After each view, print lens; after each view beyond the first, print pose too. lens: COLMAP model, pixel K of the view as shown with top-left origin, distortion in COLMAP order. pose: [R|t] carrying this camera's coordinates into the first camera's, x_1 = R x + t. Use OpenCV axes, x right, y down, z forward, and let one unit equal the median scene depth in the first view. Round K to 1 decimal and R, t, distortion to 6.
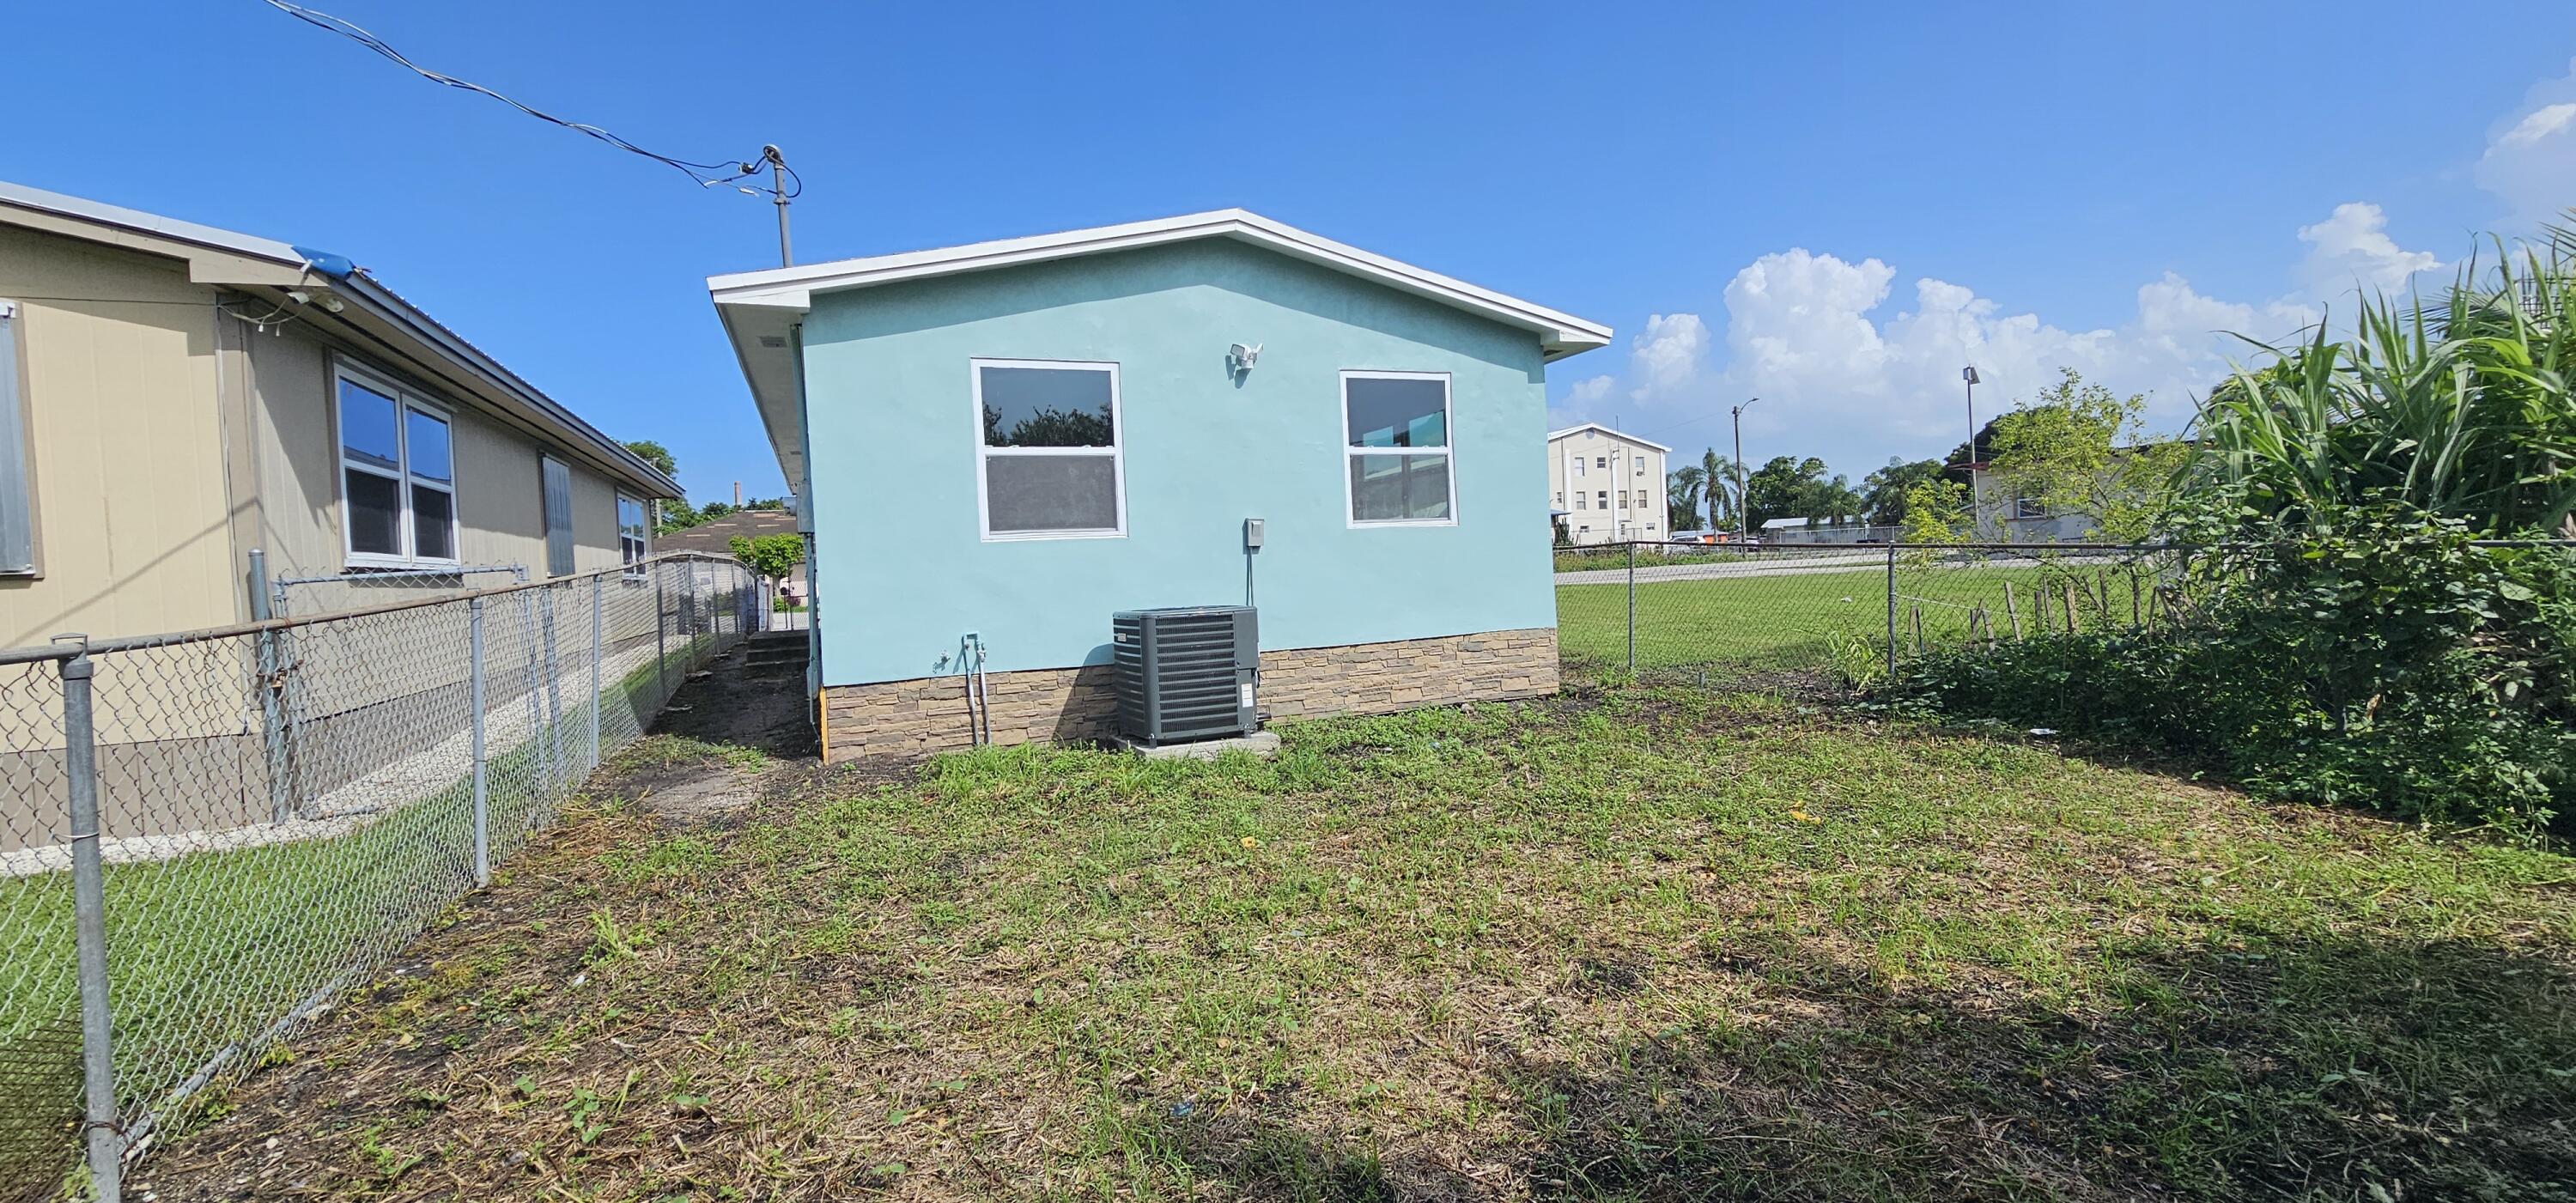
lens RADIAL K [[1054.9, 0, 1283.2], [0, 1054.9, 590.5], [0, 0, 1]] dist [-0.006864, -0.000498]
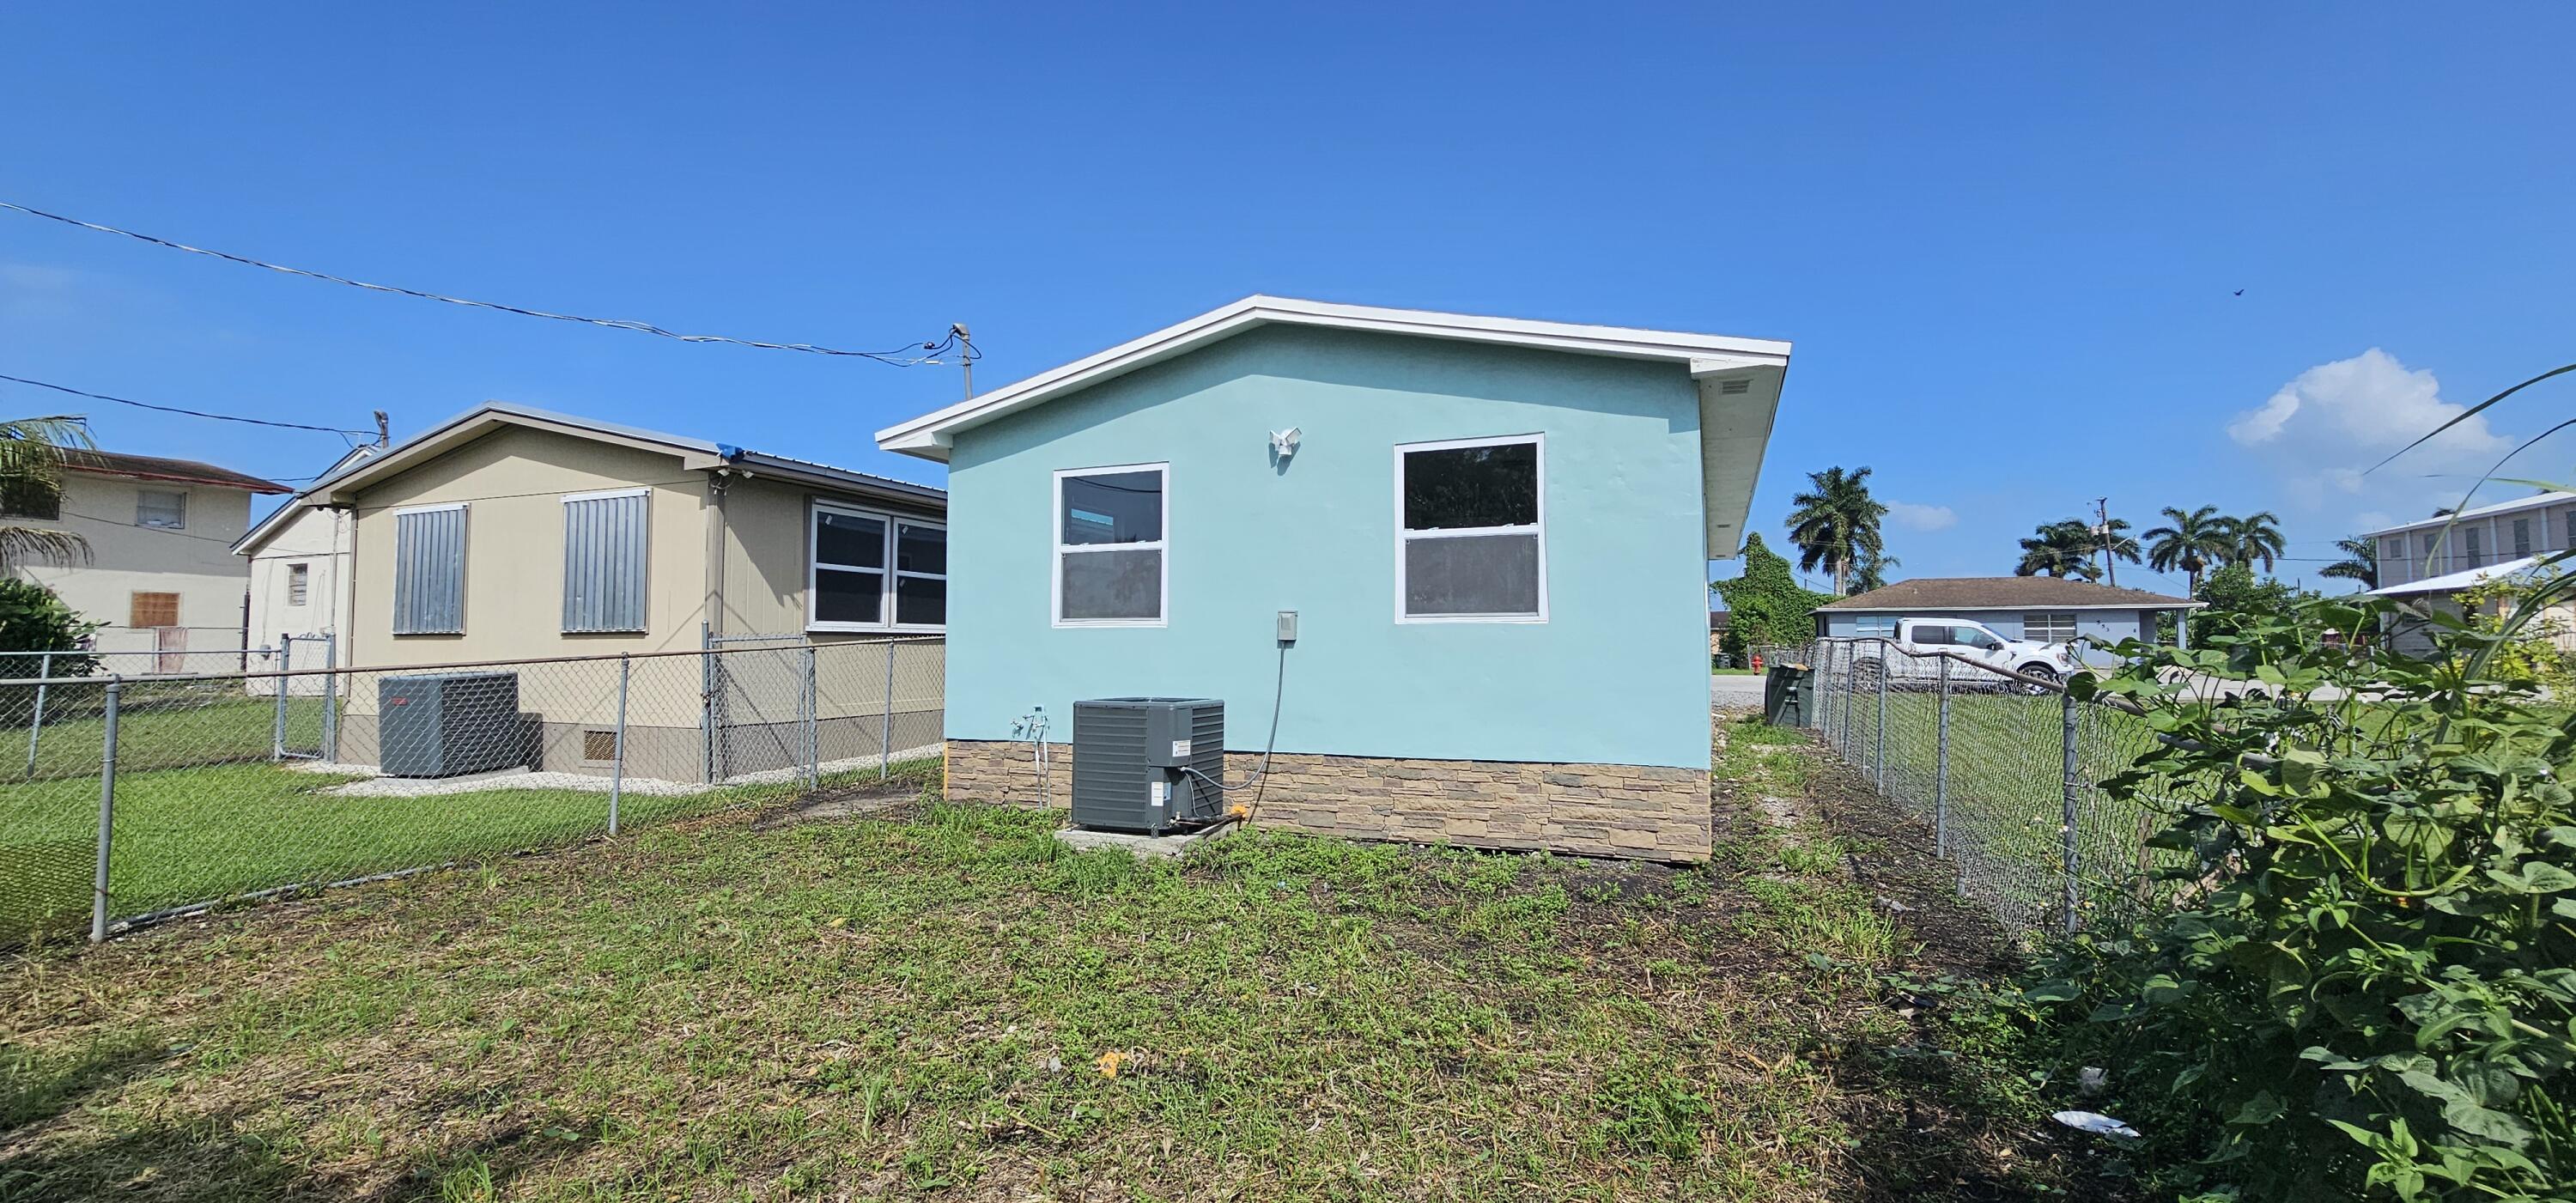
lens RADIAL K [[1054.9, 0, 1283.2], [0, 1054.9, 590.5], [0, 0, 1]] dist [-0.006864, -0.000498]
pose [[0.702906, 0.005728, -0.711260, 0.662507], [-0.052130, 0.997693, -0.043483, -0.046322], [0.709370, 0.067643, 0.701583, 0.340254]]
